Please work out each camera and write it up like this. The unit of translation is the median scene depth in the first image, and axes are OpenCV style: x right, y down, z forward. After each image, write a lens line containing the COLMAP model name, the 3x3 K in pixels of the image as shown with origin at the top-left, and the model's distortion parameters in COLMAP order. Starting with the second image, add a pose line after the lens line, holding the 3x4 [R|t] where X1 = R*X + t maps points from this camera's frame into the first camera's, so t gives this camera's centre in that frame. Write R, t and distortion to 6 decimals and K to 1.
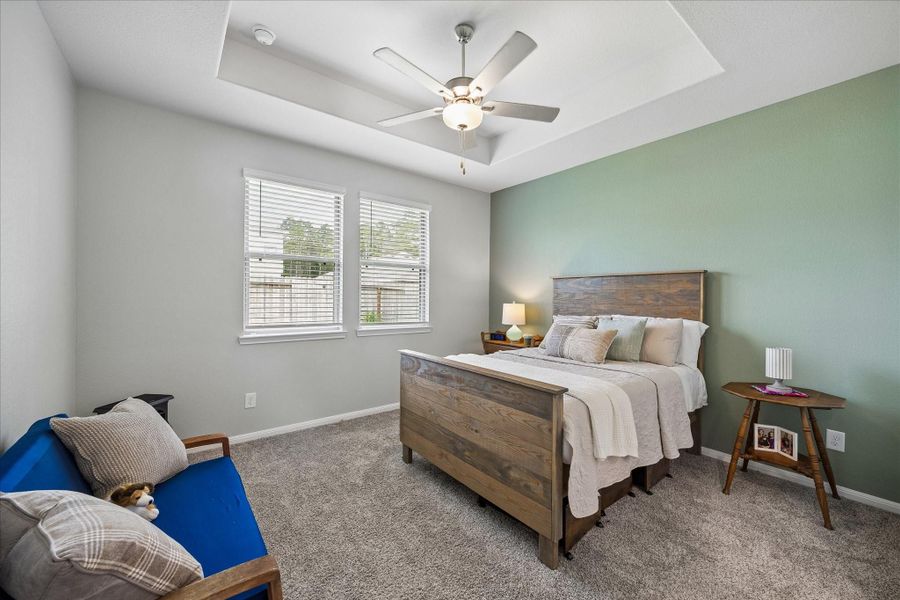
lens RADIAL K [[351.0, 0, 448.0], [0, 351.0, 306.2], [0, 0, 1]] dist [-0.001717, 0.000032]
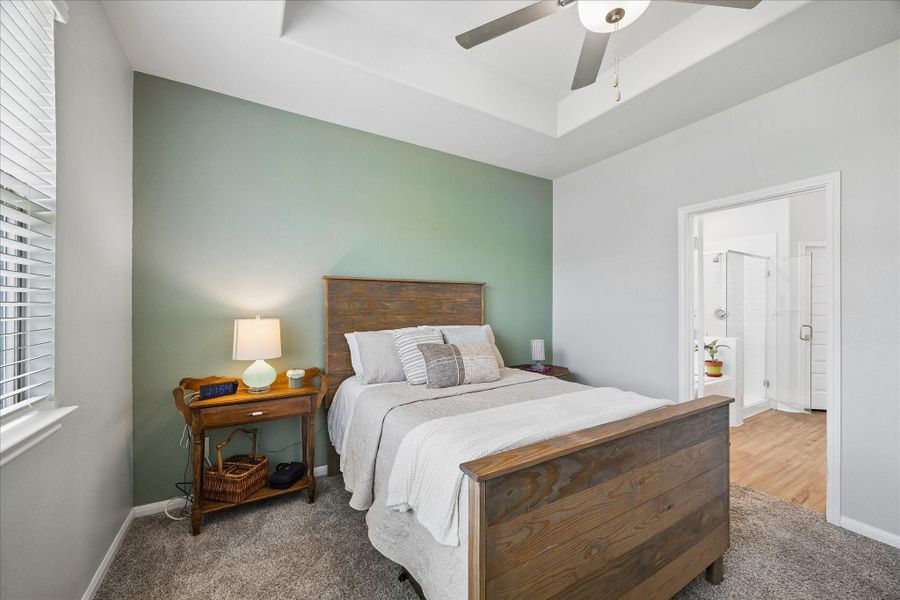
lens RADIAL K [[351.0, 0, 448.0], [0, 351.0, 306.2], [0, 0, 1]] dist [-0.001717, 0.000032]
pose [[0.120795, -0.007098, 0.992652, -0.395163], [0.026268, 0.999647, 0.003952, -0.027119], [-0.992330, 0.025598, 0.120939, 0.831951]]
